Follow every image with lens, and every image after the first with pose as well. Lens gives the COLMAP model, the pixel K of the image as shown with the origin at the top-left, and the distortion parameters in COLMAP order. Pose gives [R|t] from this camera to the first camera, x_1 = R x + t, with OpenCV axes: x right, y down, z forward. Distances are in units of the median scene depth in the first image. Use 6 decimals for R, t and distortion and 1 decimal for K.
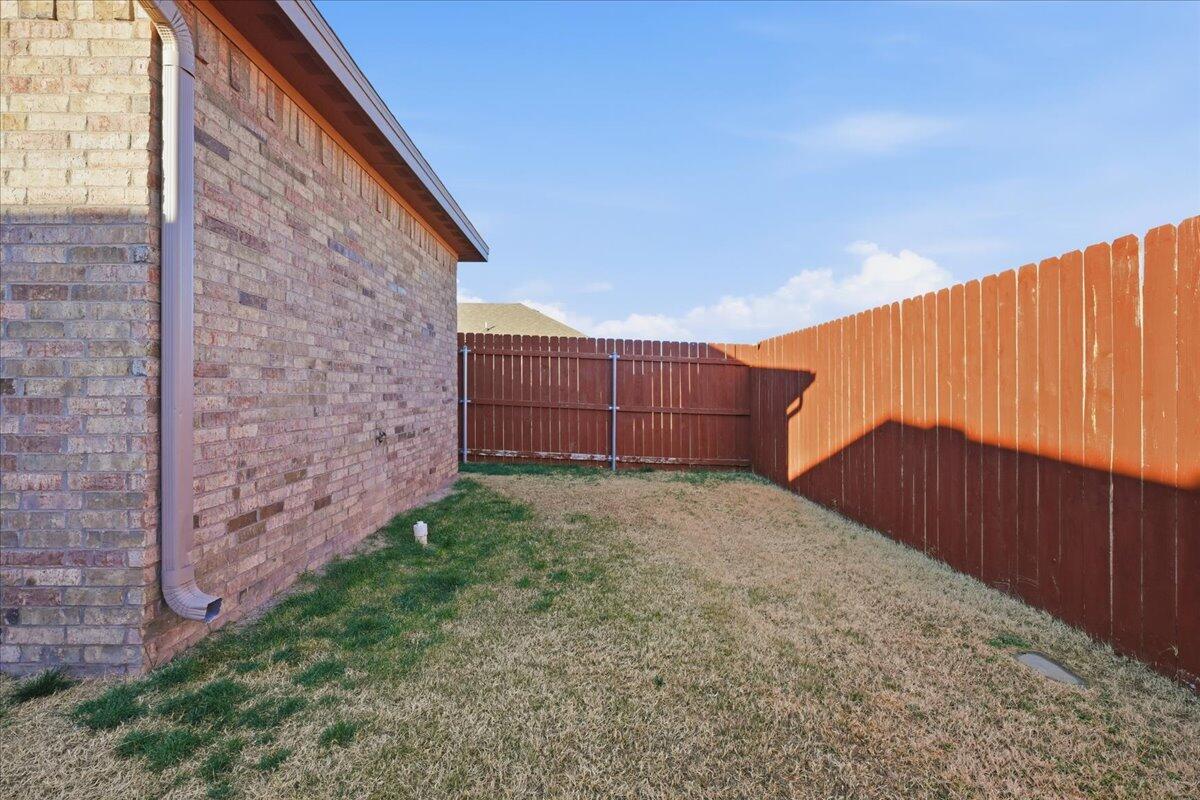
lens RADIAL K [[554.4, 0, 598.5], [0, 554.4, 391.8], [0, 0, 1]] dist [-0.003072, 0.000061]
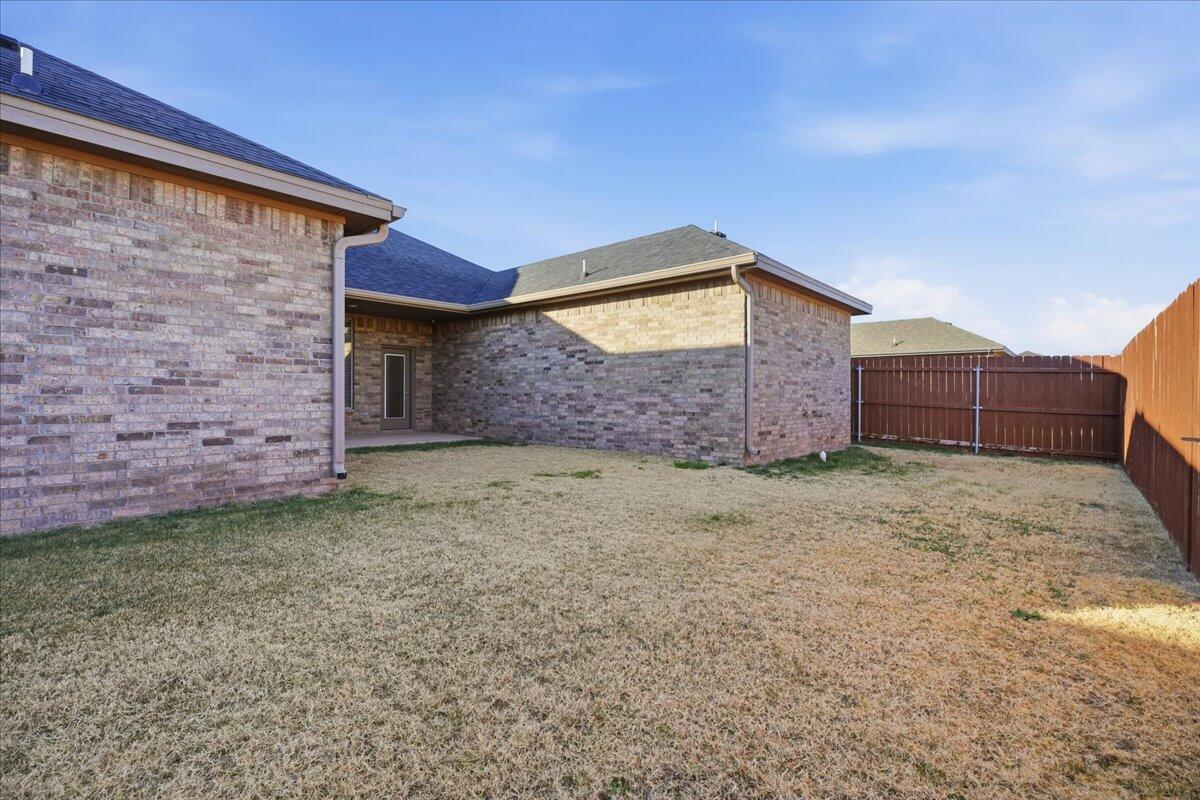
lens RADIAL K [[519.7, 0, 602.4], [0, 519.7, 394.9], [0, 0, 1]] dist [-0.000828, 0.000109]
pose [[0.736768, -0.000335, -0.676145, 0.431900], [-0.006022, 0.999957, -0.007058, 0.026043], [0.676118, 0.009272, 0.736735, -1.125963]]
